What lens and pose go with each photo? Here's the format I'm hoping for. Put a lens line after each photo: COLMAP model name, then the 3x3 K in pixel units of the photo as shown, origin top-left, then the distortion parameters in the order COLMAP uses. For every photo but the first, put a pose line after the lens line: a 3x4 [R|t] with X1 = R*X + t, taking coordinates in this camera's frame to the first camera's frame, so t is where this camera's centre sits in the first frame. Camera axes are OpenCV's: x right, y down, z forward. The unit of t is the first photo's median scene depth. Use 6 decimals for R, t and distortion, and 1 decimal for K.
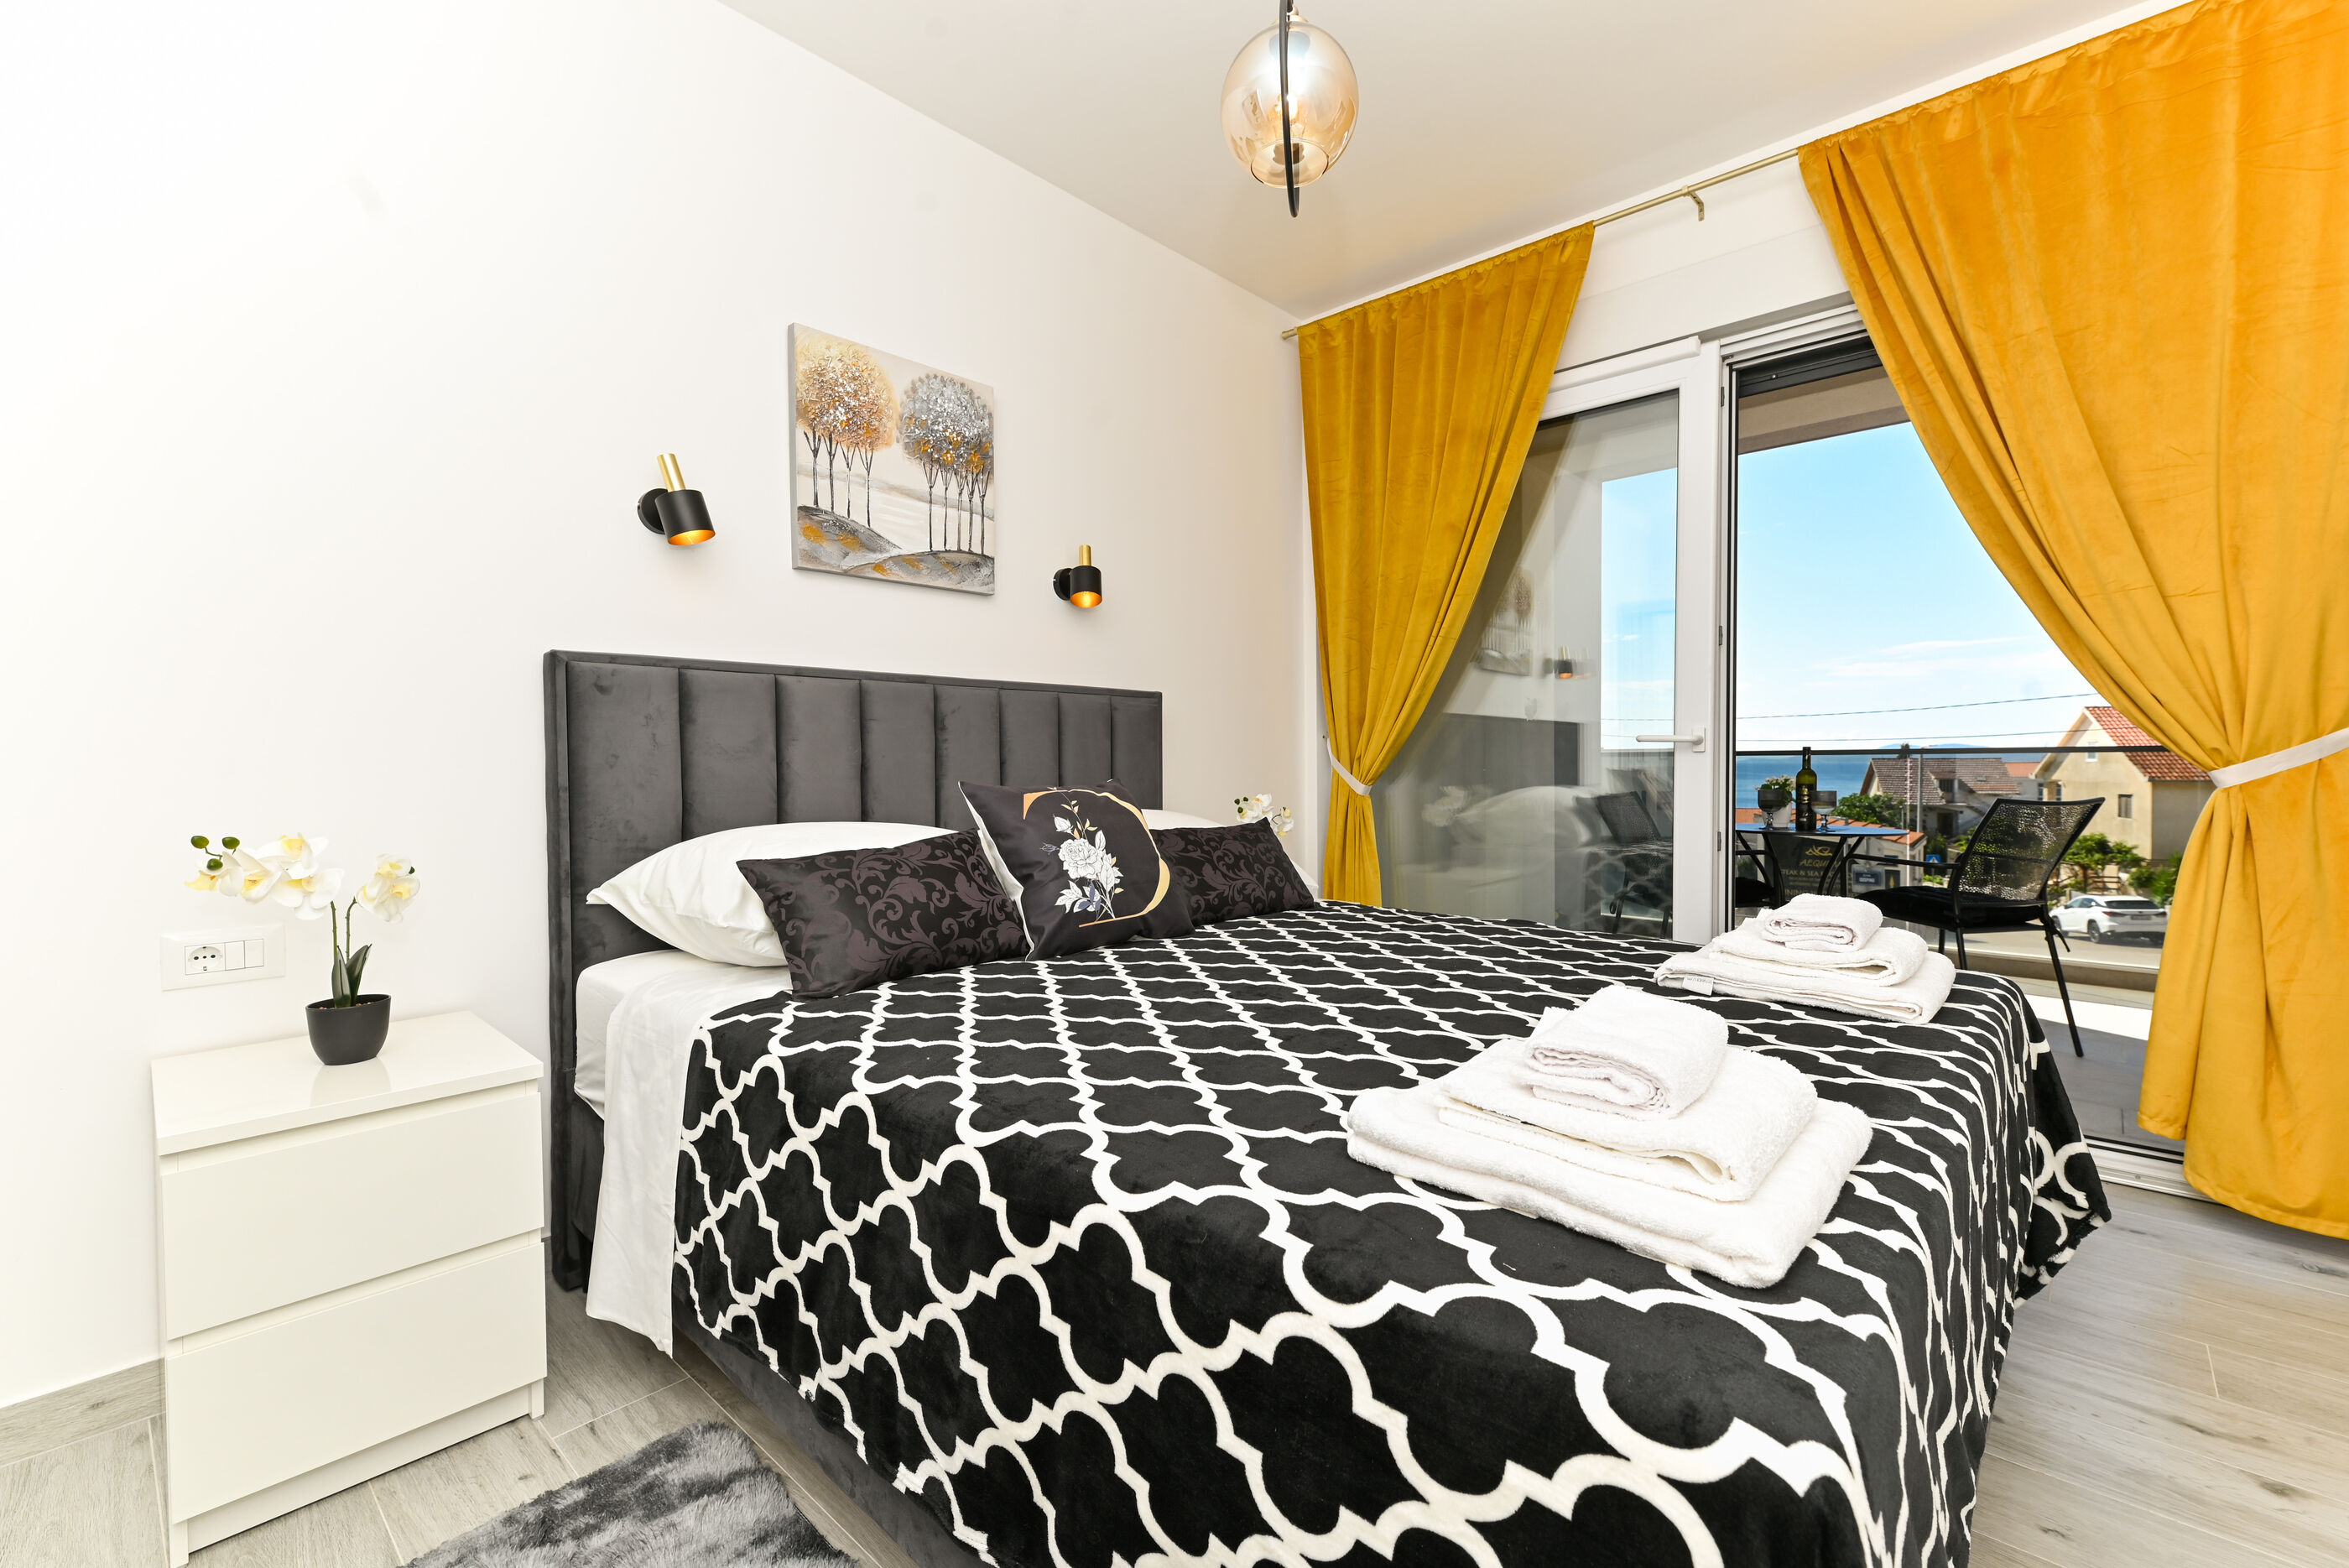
lens RADIAL K [[993.2, 0, 1167.4], [0, 993.2, 786.7], [0, 0, 1]] dist [0.007114, -0.000813]
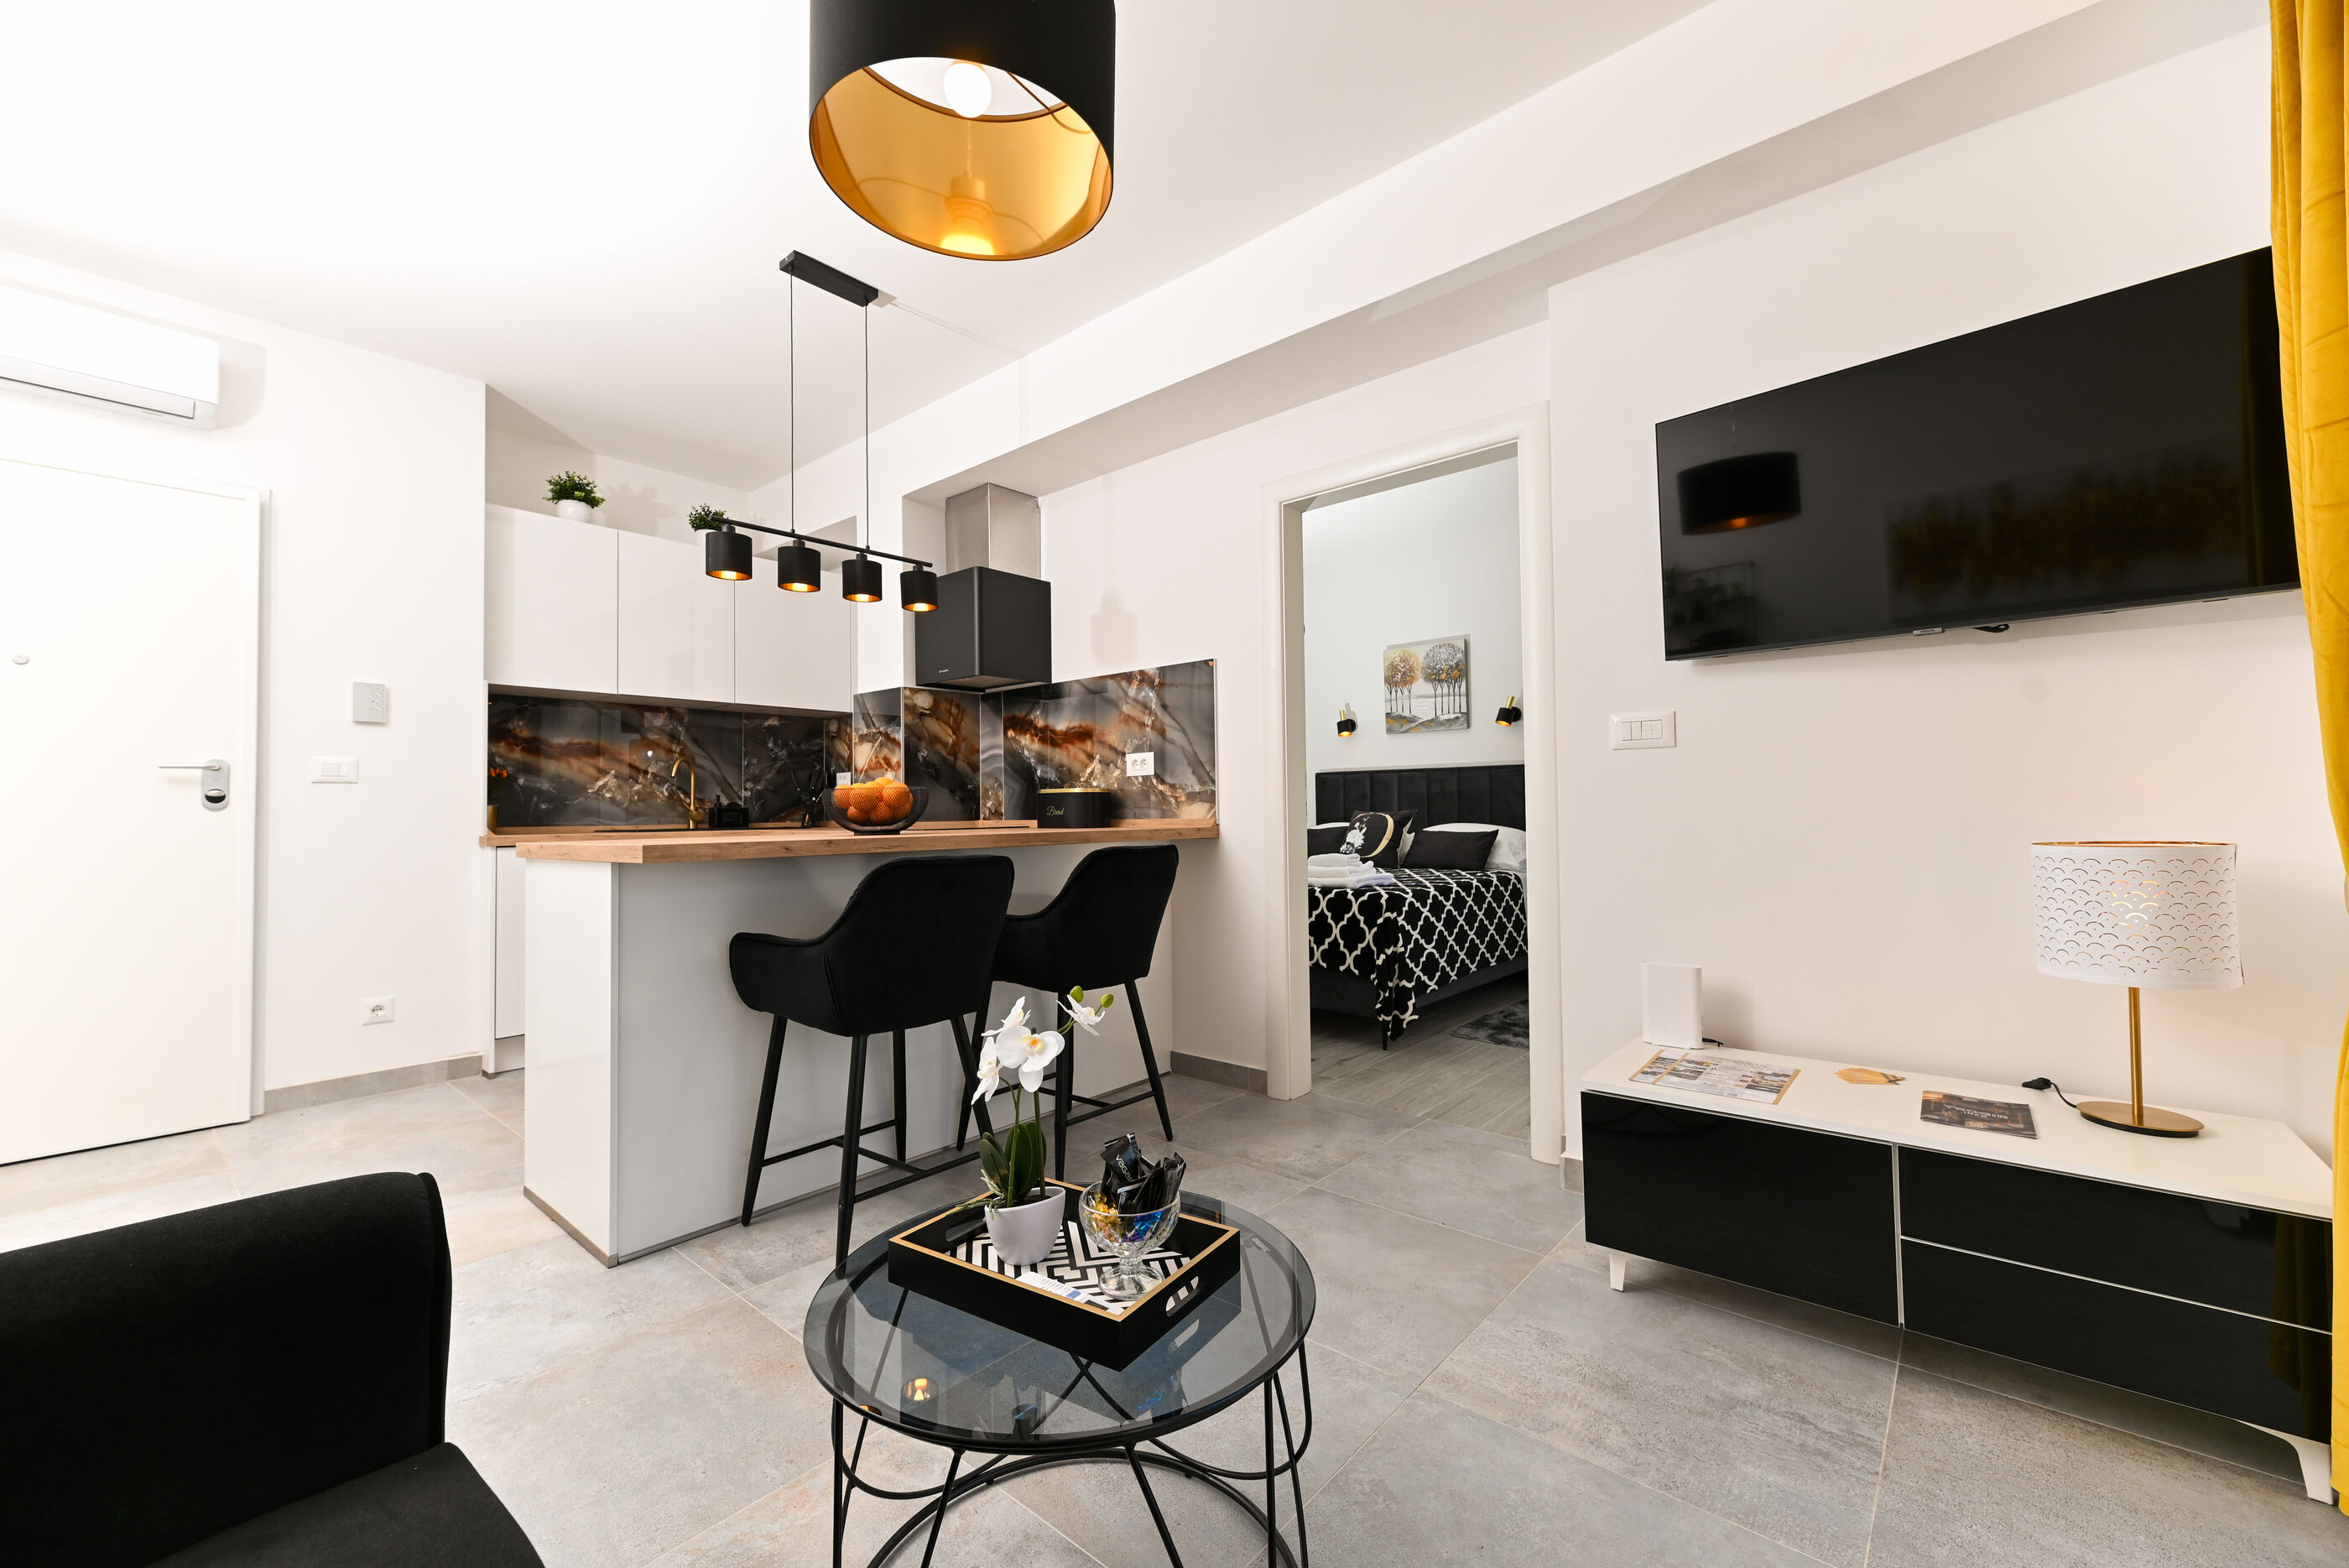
lens RADIAL K [[930.0, 0, 1177.3], [0, 930.0, 789.5], [0, 0, 1]] dist [0.010358, -0.003097]
pose [[0.041767, -0.013714, -0.999033, 1.815274], [-0.011181, 0.999837, -0.014193, -0.014810], [0.999065, 0.011763, 0.041607, 0.237987]]
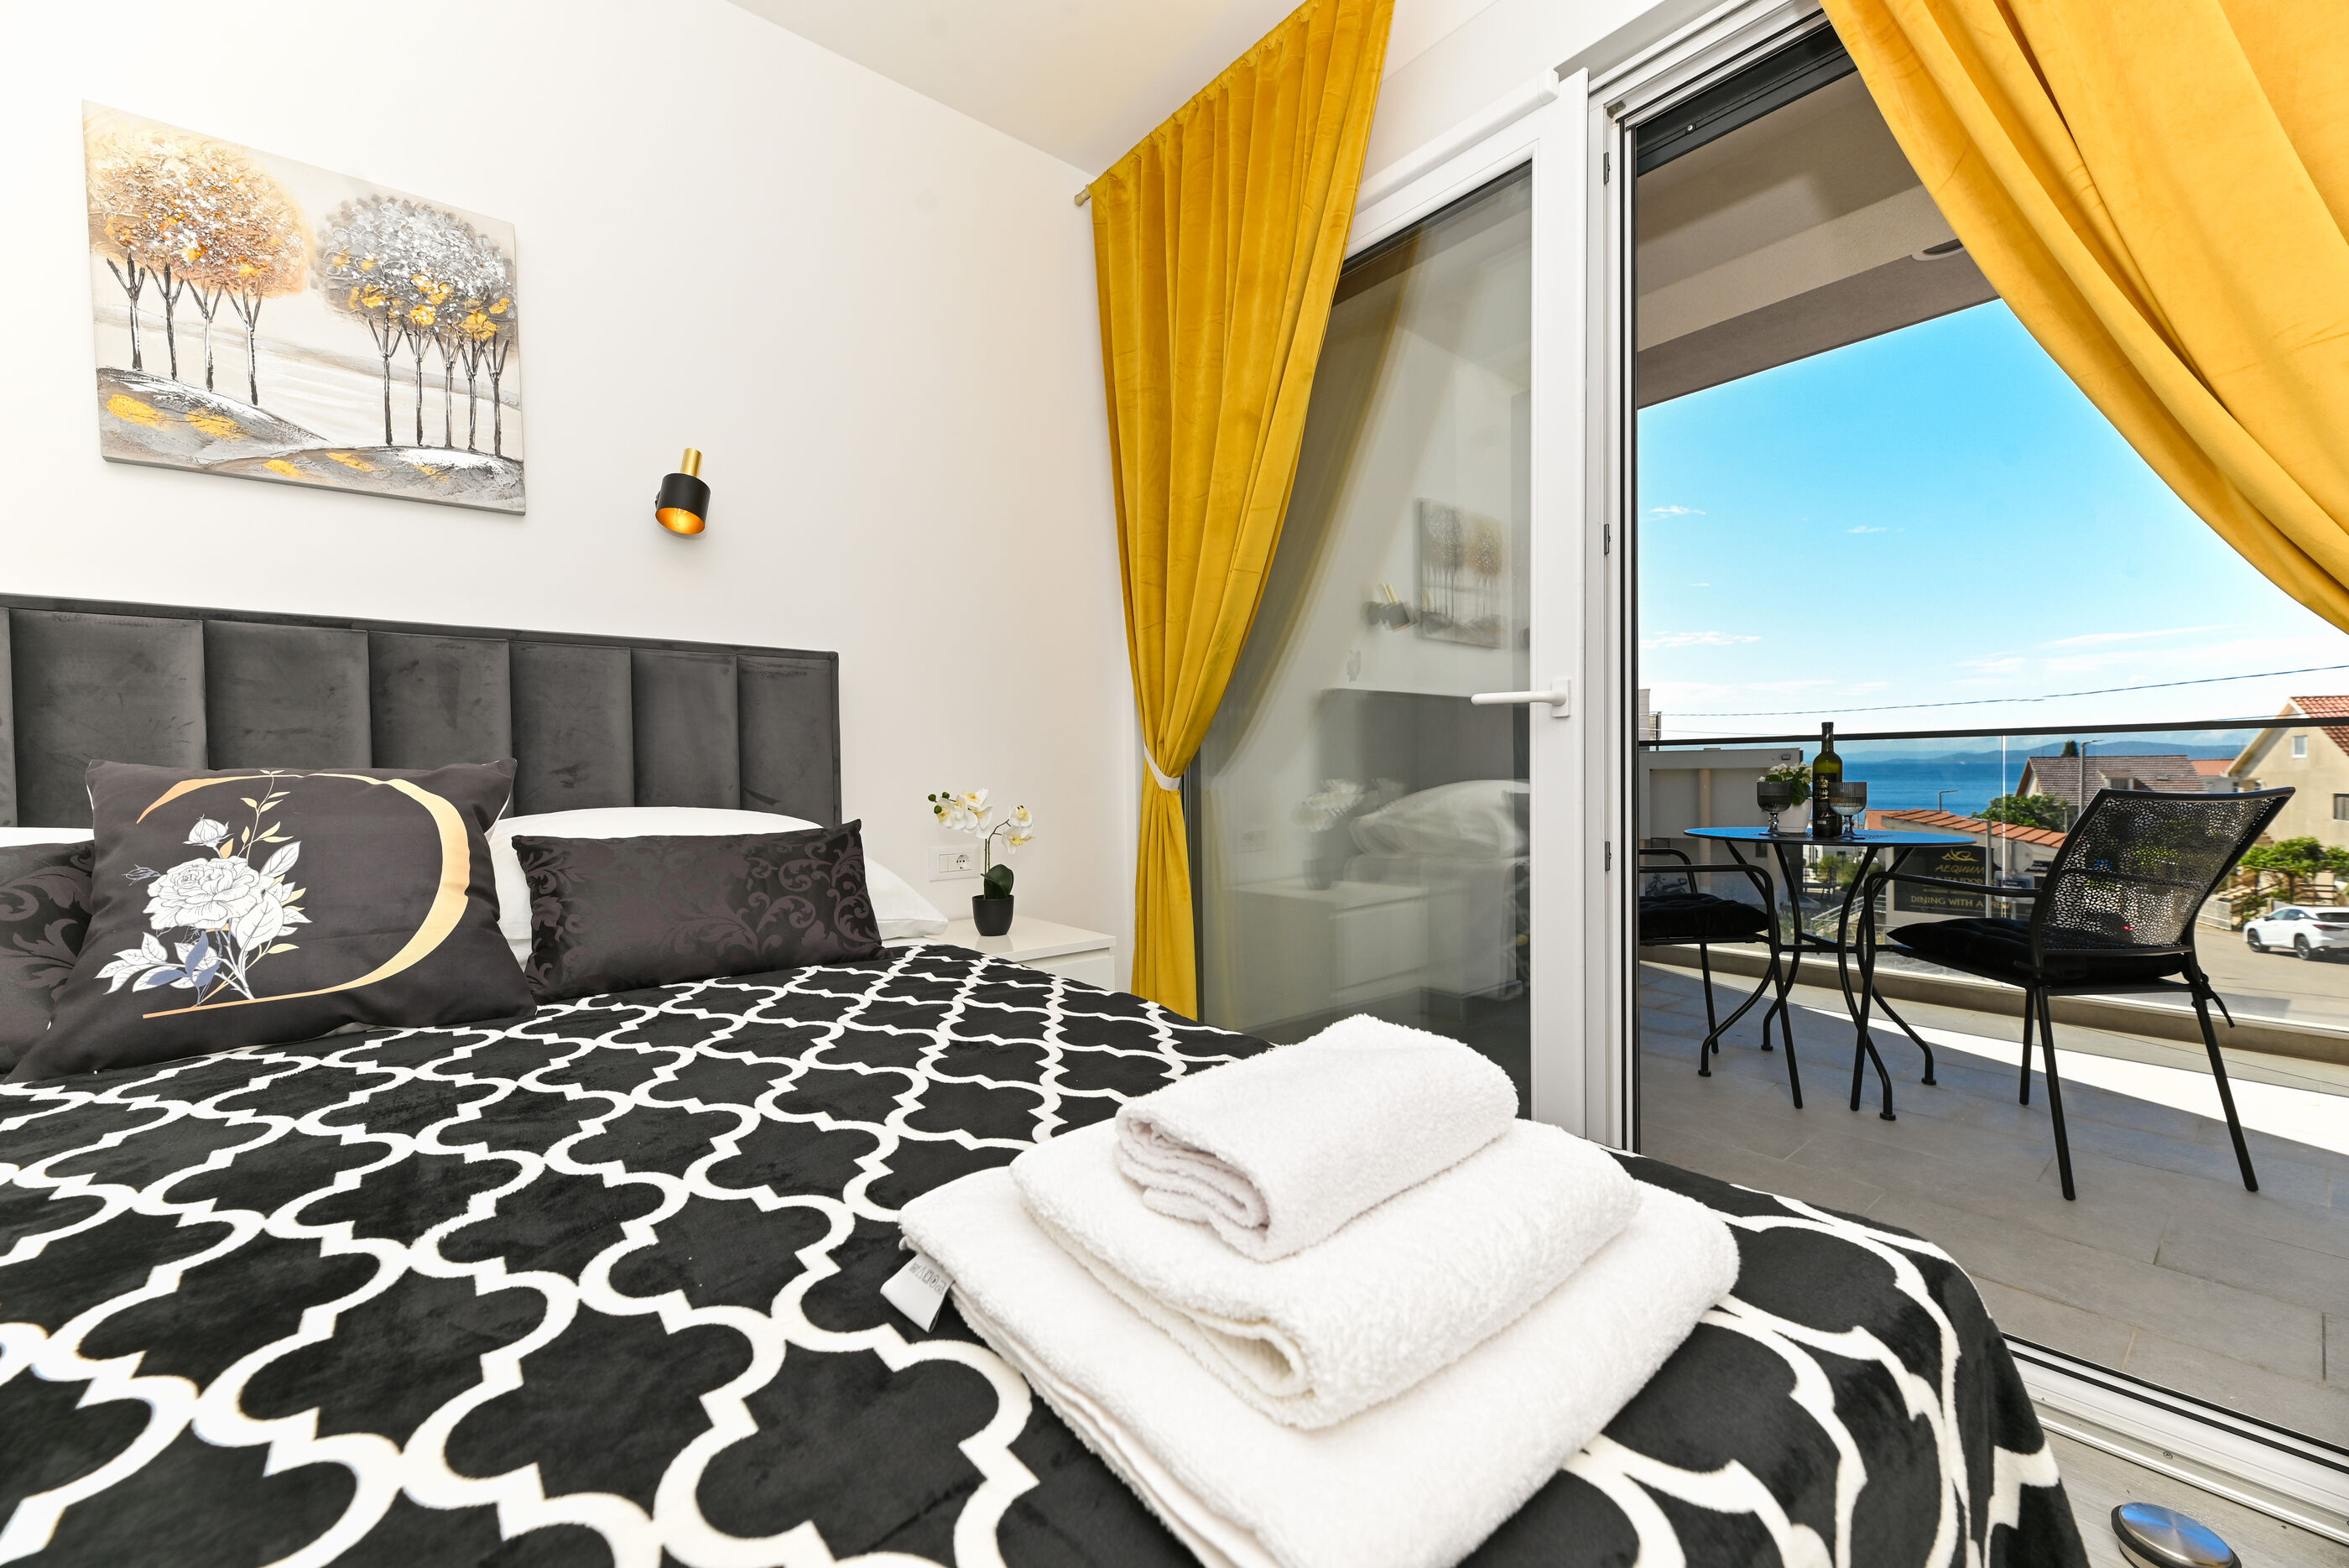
lens RADIAL K [[930.0, 0, 1163.6], [0, 930.0, 791.8], [0, 0, 1]] dist [0.010358, -0.003097]
pose [[0.990976, -0.004532, -0.133960, 0.357169], [0.004641, 0.999989, 0.000501, 0.011443], [0.133956, -0.001118, 0.990987, 0.365220]]
